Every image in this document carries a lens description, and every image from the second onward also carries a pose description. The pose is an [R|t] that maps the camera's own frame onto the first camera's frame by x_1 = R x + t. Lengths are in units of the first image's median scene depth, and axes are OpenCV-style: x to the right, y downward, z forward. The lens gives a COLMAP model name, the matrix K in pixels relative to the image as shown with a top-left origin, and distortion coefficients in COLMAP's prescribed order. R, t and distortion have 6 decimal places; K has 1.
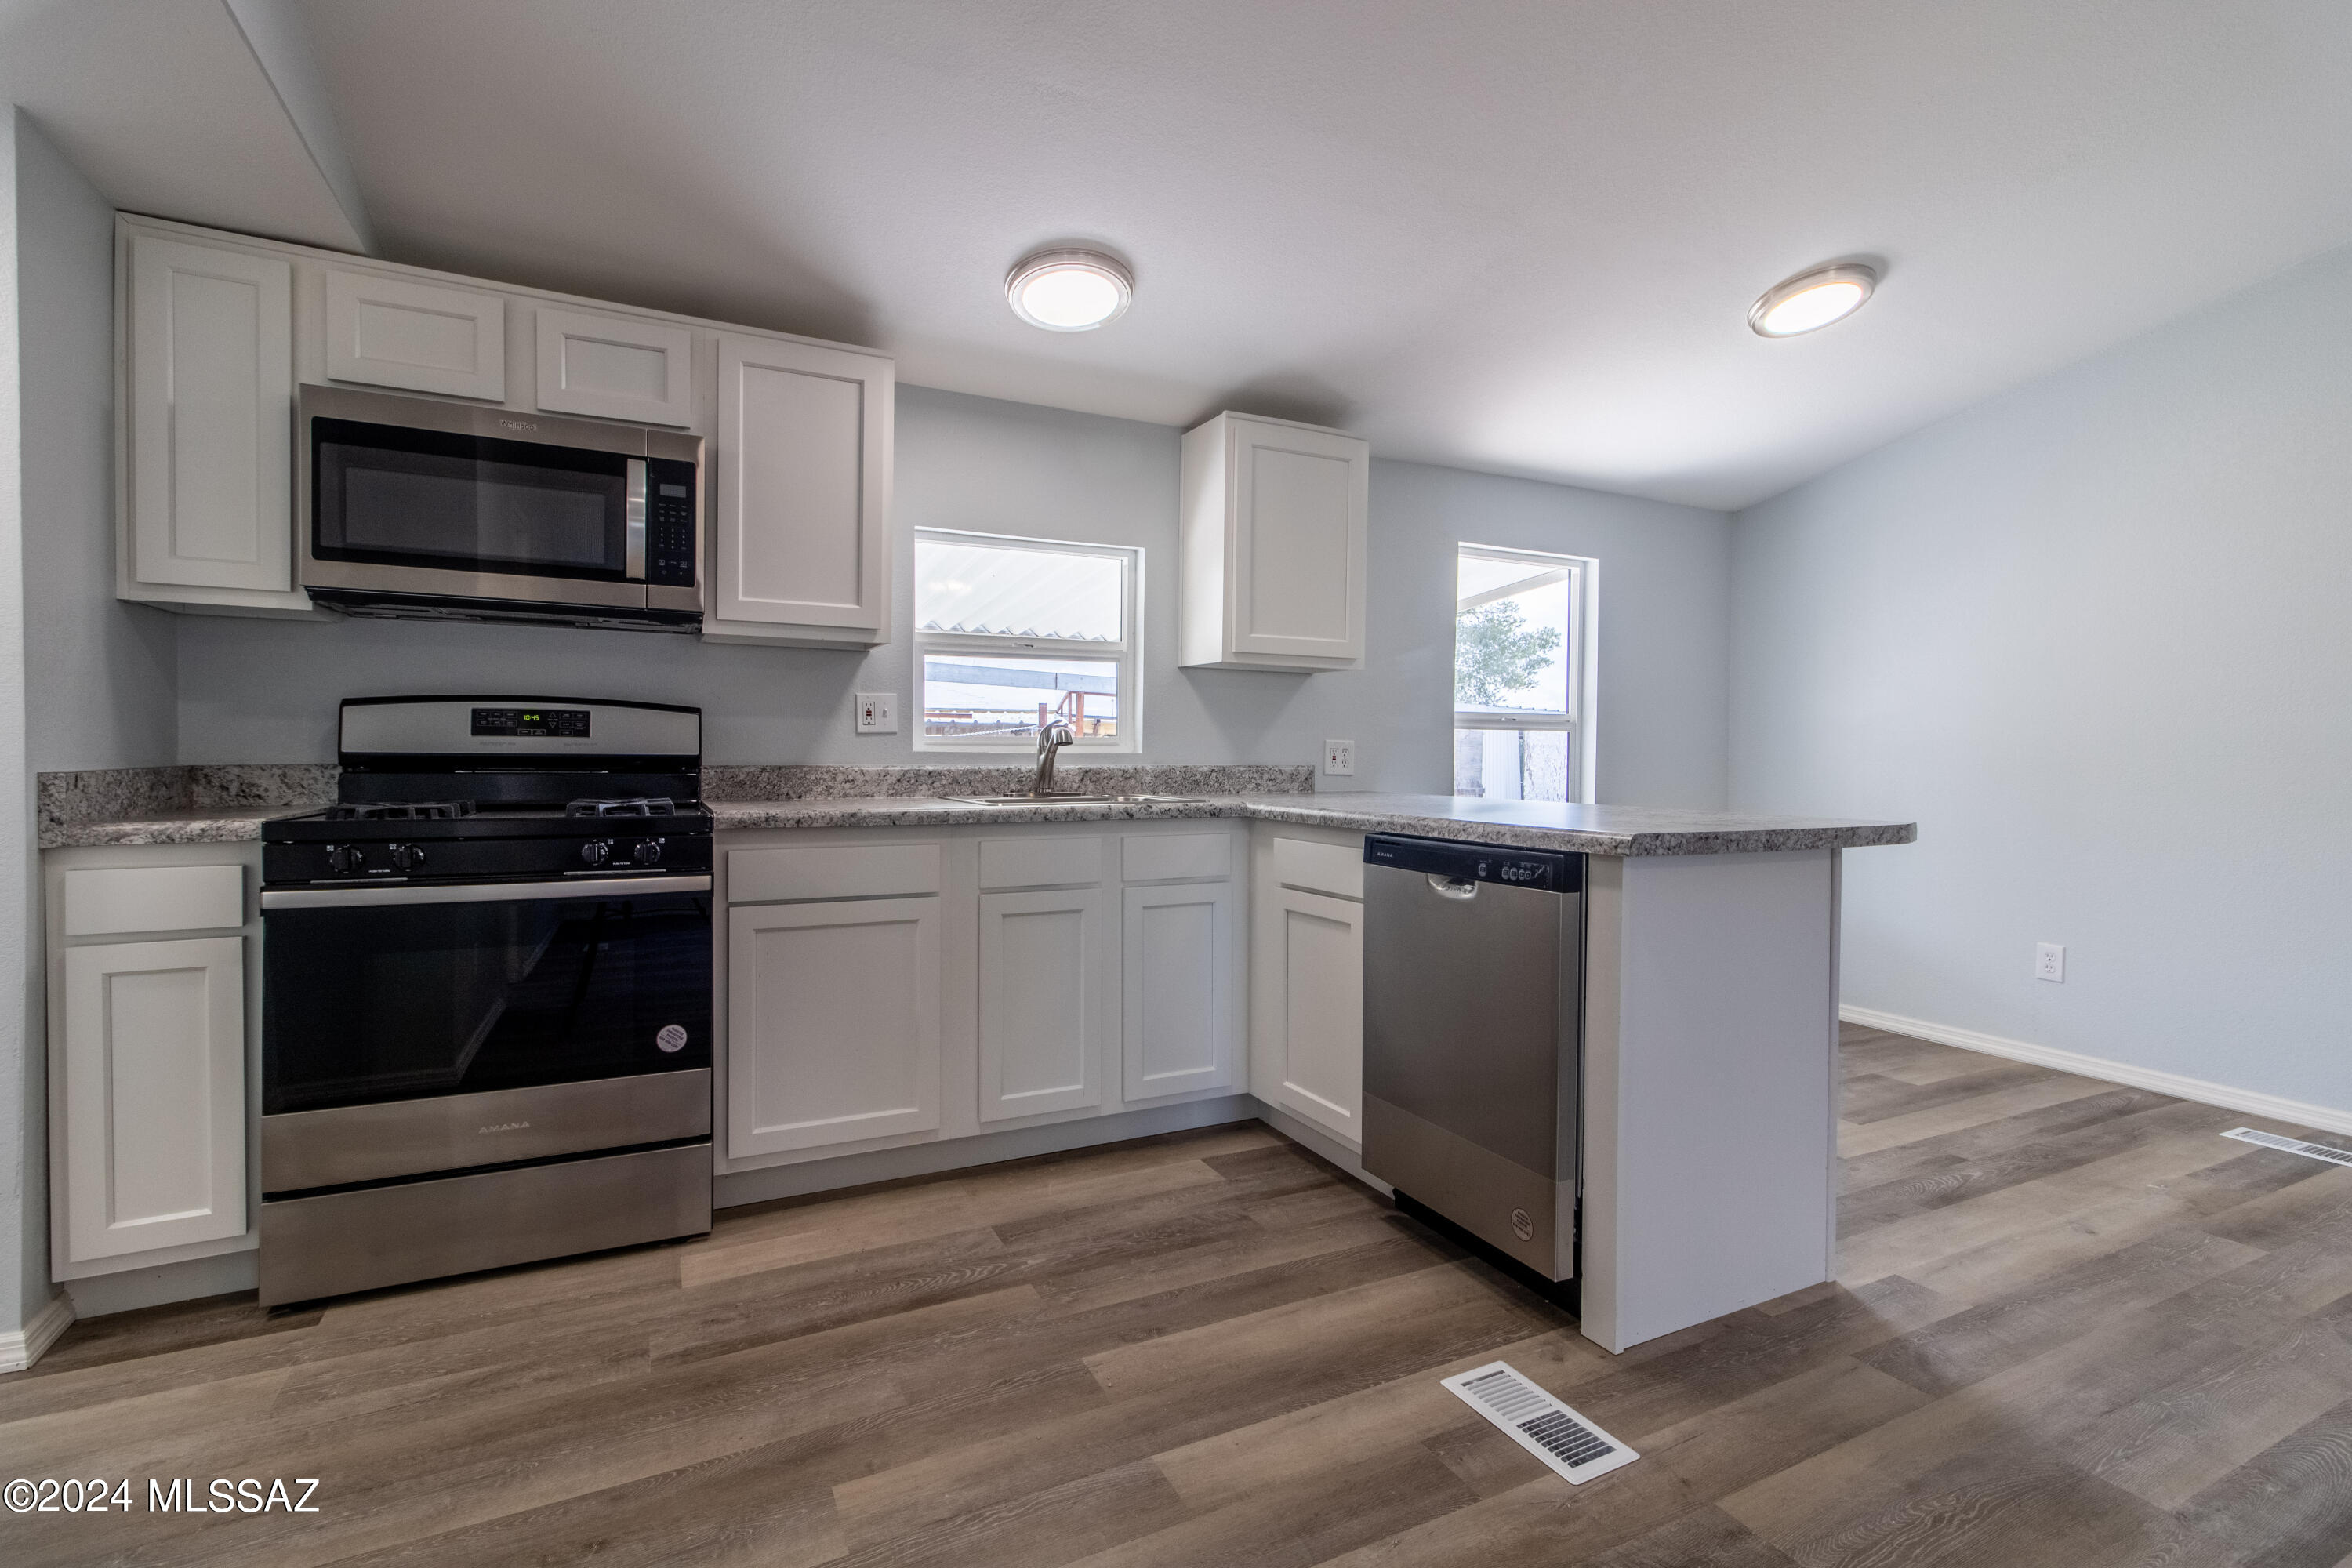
lens RADIAL K [[1083.8, 0, 1191.6], [0, 1083.8, 767.6], [0, 0, 1]] dist [0.000645, 0.000098]
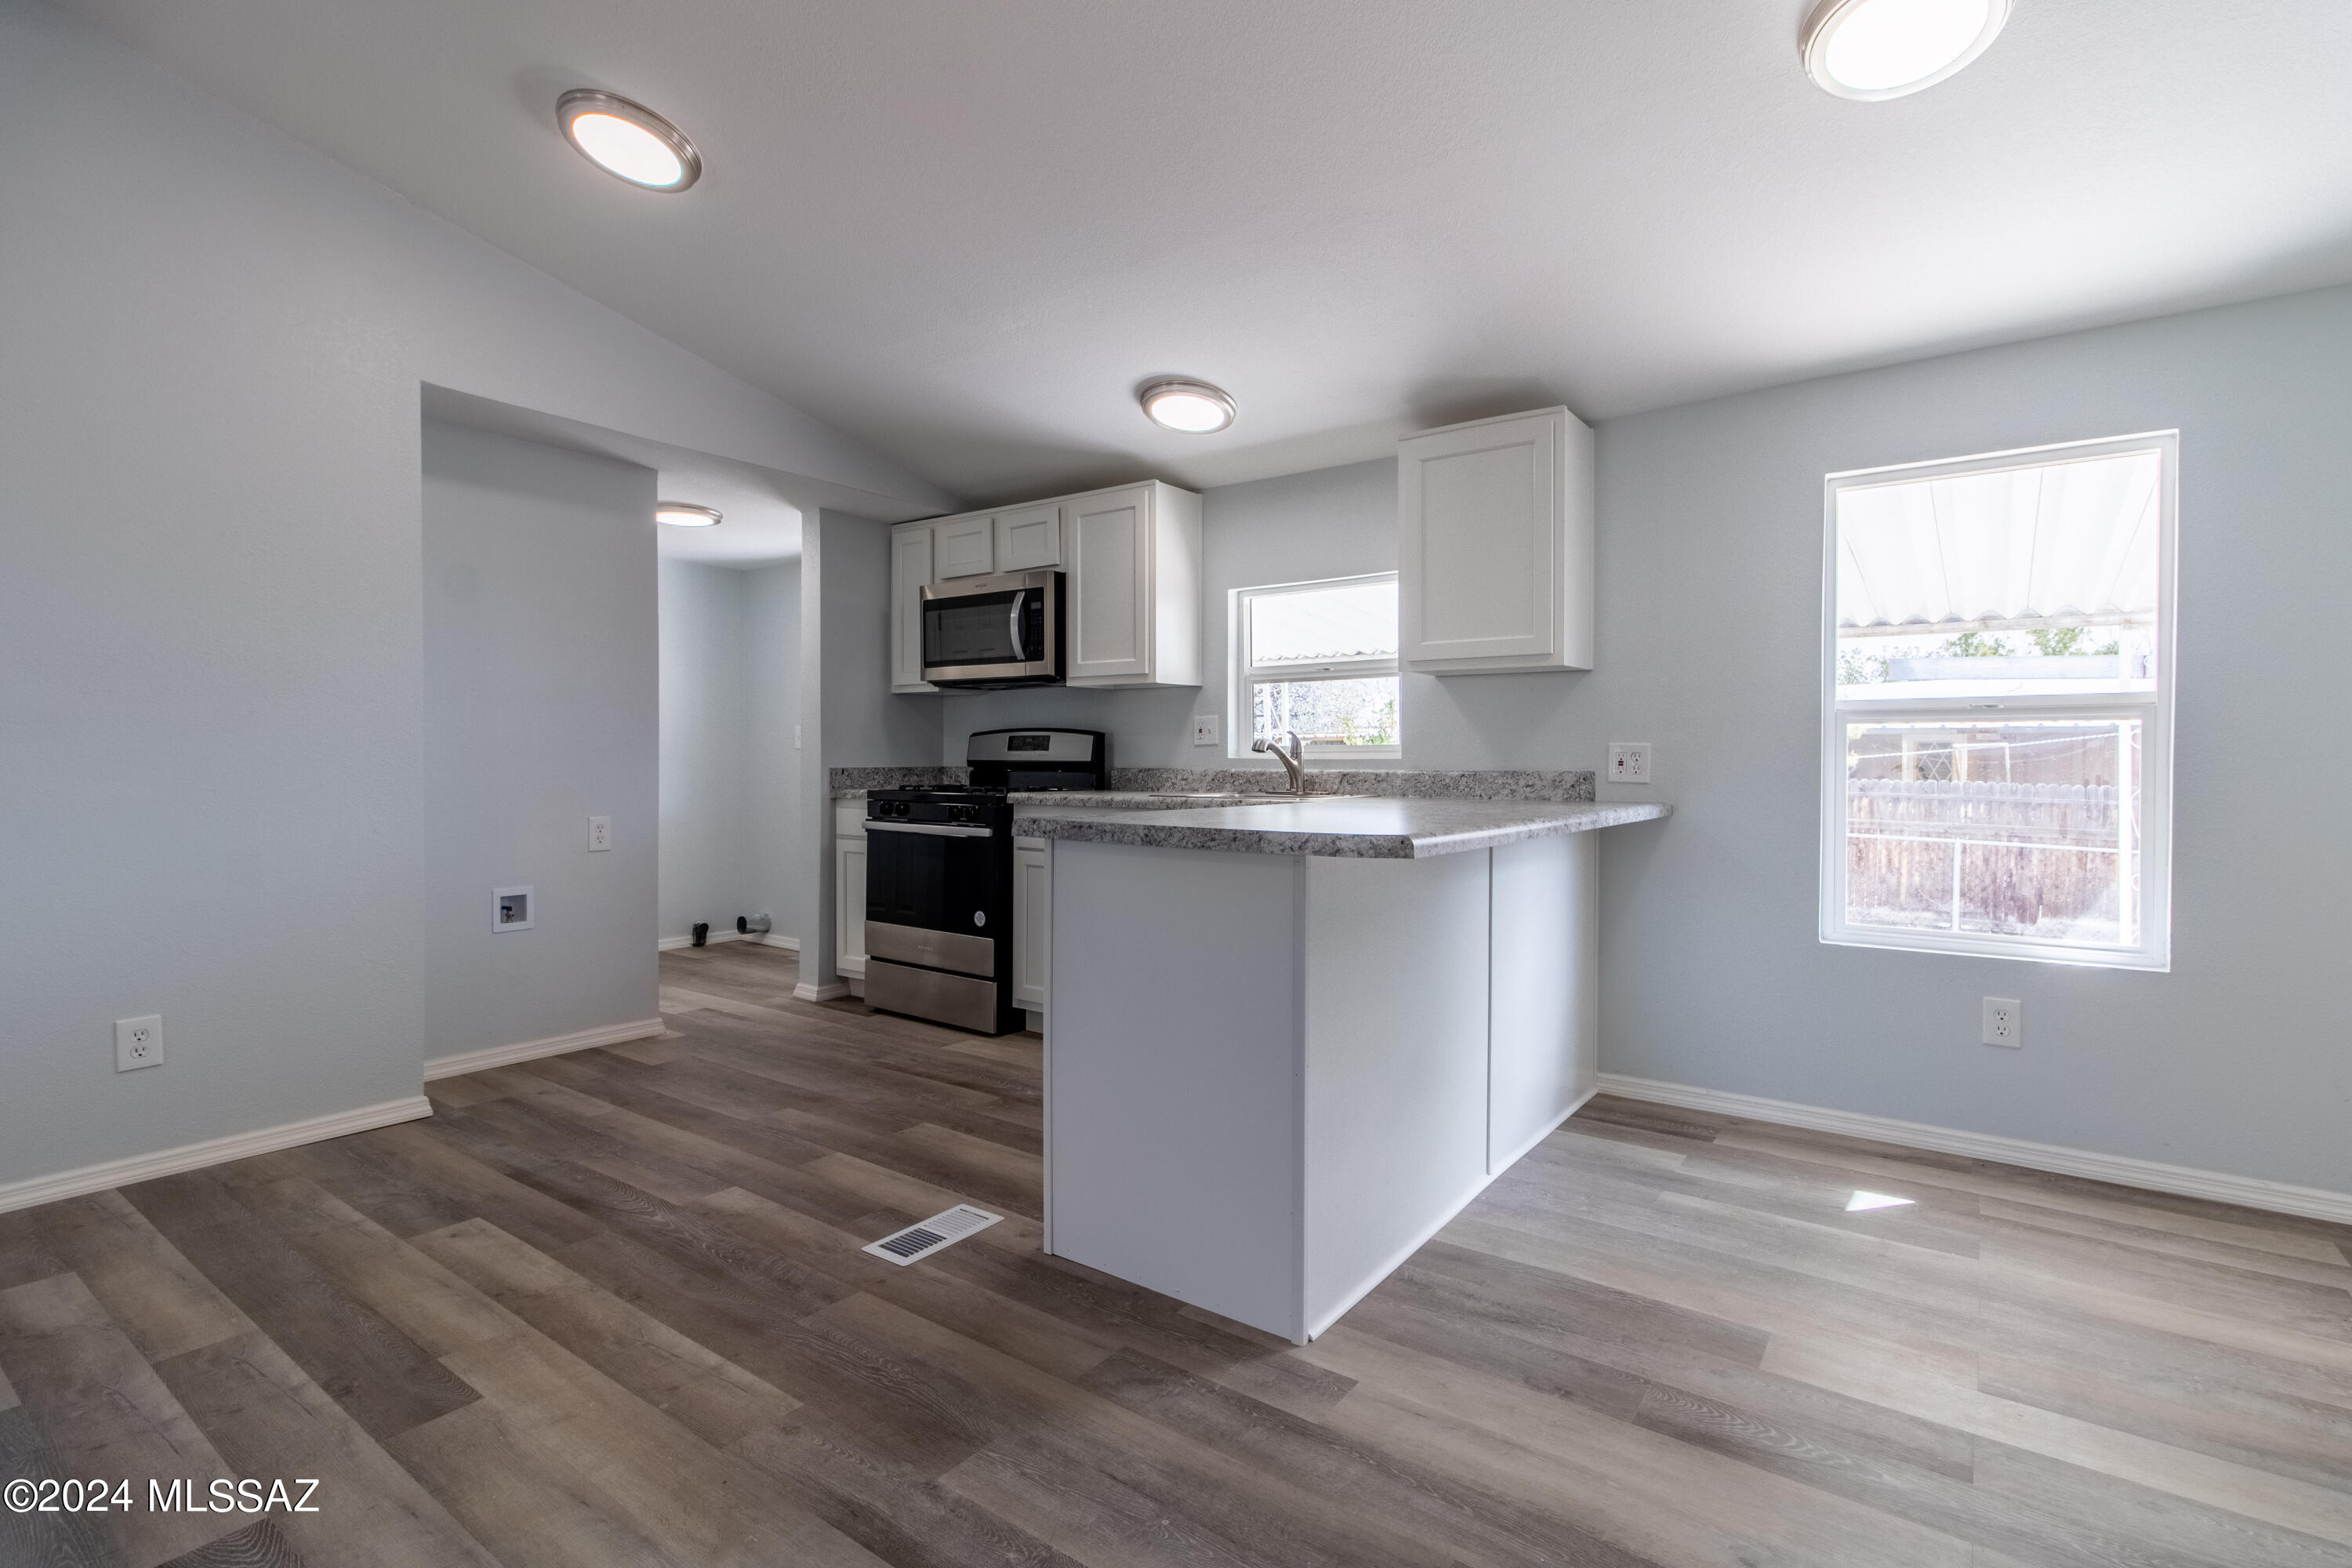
lens RADIAL K [[1083.8, 0, 1191.6], [0, 1083.8, 767.6], [0, 0, 1]] dist [0.000645, 0.000098]
pose [[0.464725, 0.003553, -0.885448, 1.284852], [-0.010724, 0.999941, -0.001616, -0.000560], [0.885390, 0.010247, 0.464736, 0.481418]]
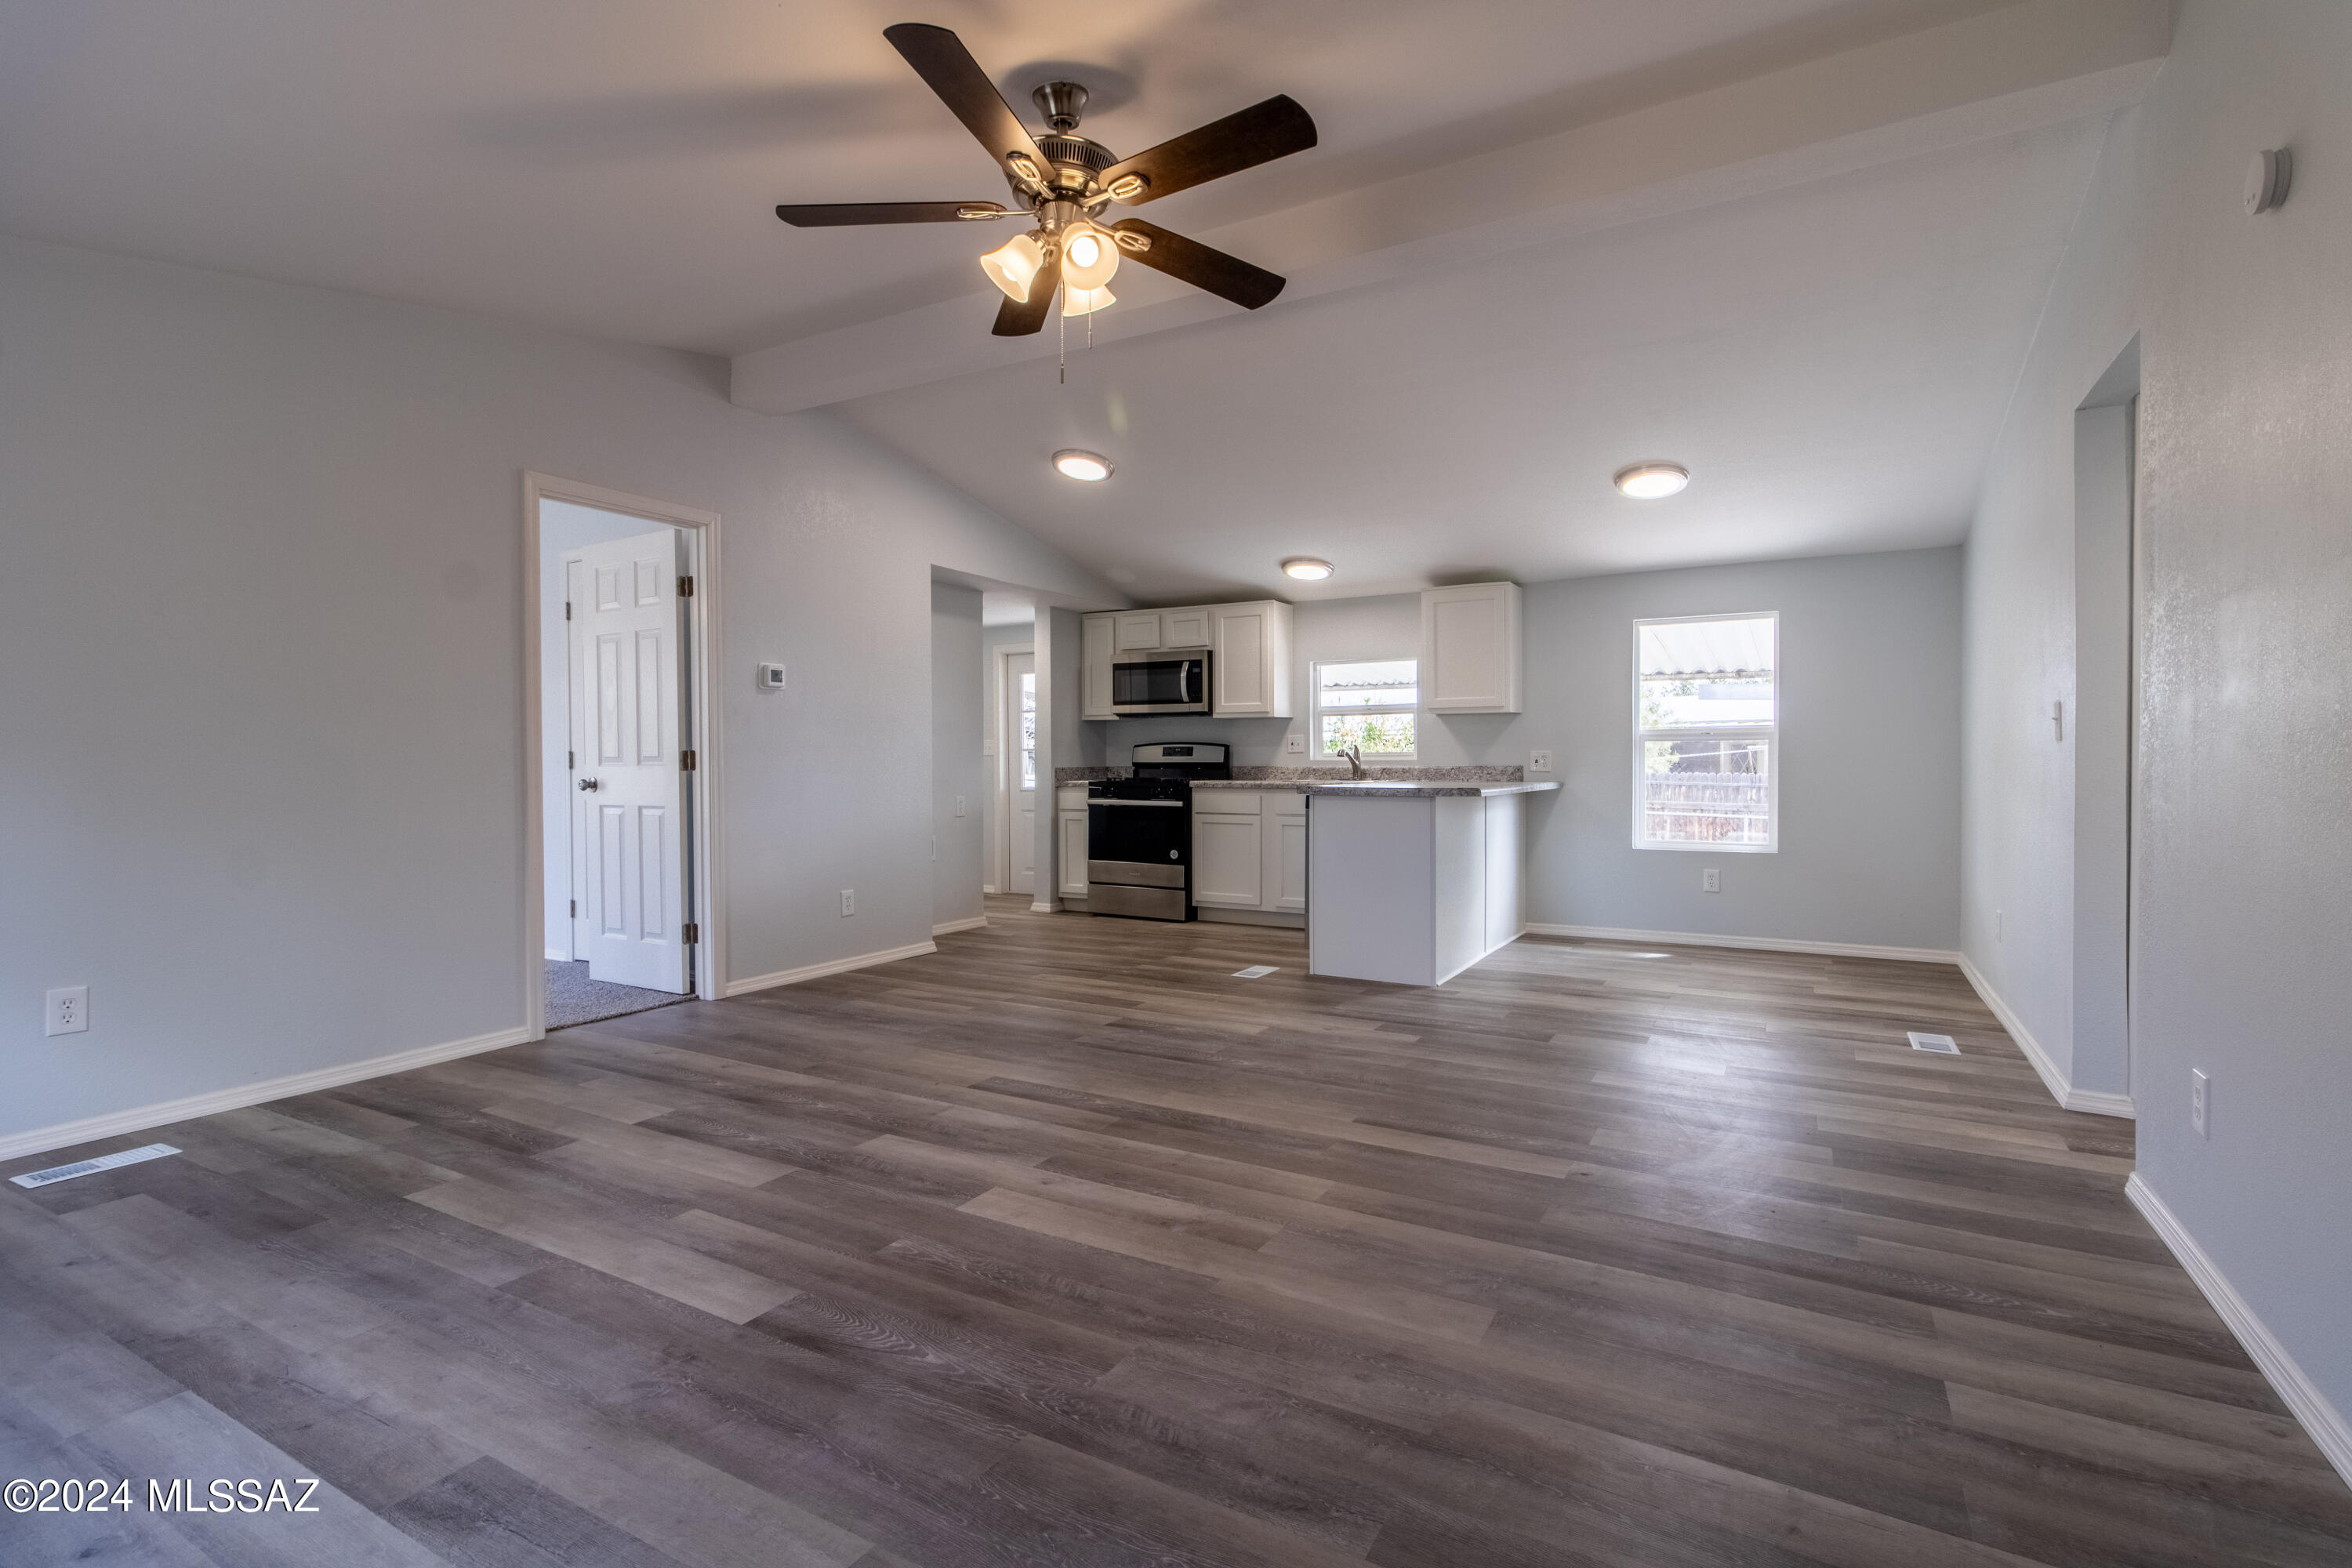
lens RADIAL K [[1083.8, 0, 1191.6], [0, 1083.8, 767.6], [0, 0, 1]] dist [0.000645, 0.000098]
pose [[0.559528, -0.001060, -0.828810, 2.125992], [-0.003342, 0.999988, -0.003535, 0.014435], [0.828804, 0.004748, 0.559518, -0.690288]]
